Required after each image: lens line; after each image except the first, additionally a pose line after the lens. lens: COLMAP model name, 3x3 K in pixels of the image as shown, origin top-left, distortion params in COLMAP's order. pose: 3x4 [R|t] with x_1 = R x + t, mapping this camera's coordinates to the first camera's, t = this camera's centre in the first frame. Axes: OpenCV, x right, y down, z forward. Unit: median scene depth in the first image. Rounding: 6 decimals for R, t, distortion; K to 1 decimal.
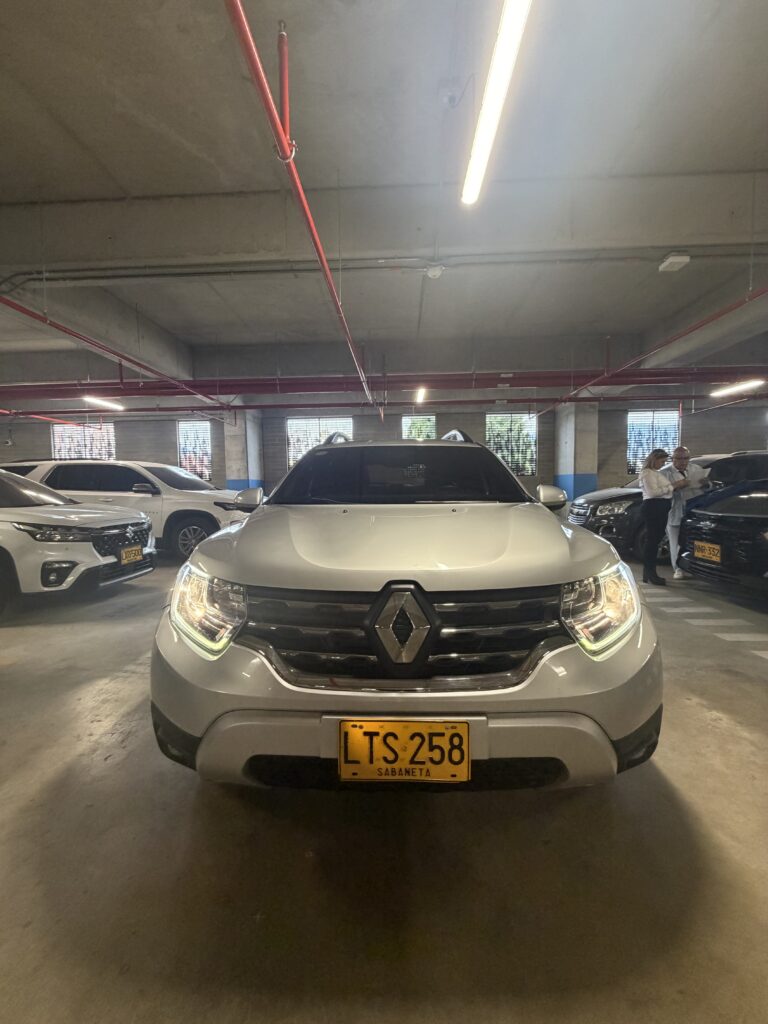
lens RADIAL K [[405.2, 0, 380.9], [0, 405.2, 513.9], [0, 0, 1]] dist [-0.000325, -0.000258]
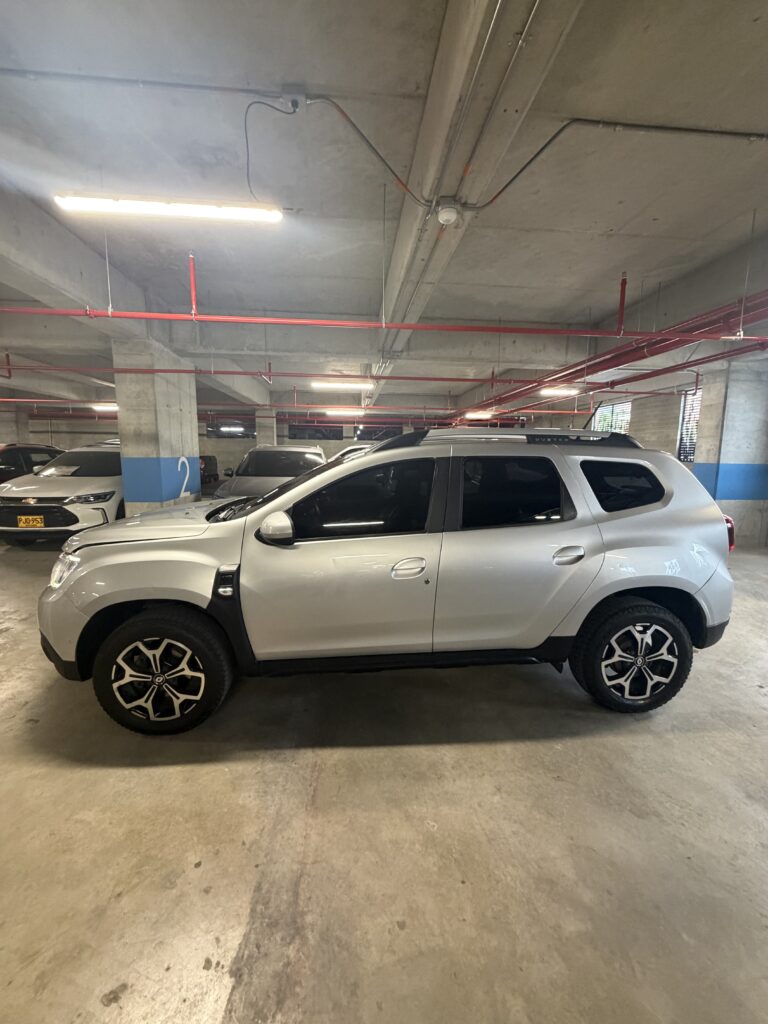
lens RADIAL K [[405.2, 0, 380.9], [0, 405.2, 513.9], [0, 0, 1]] dist [-0.000325, -0.000258]
pose [[0.133808, 0.157395, -0.978428, 0.599290], [-0.078042, 0.985914, 0.147927, -0.101043], [0.987930, 0.056565, 0.144206, 0.520462]]
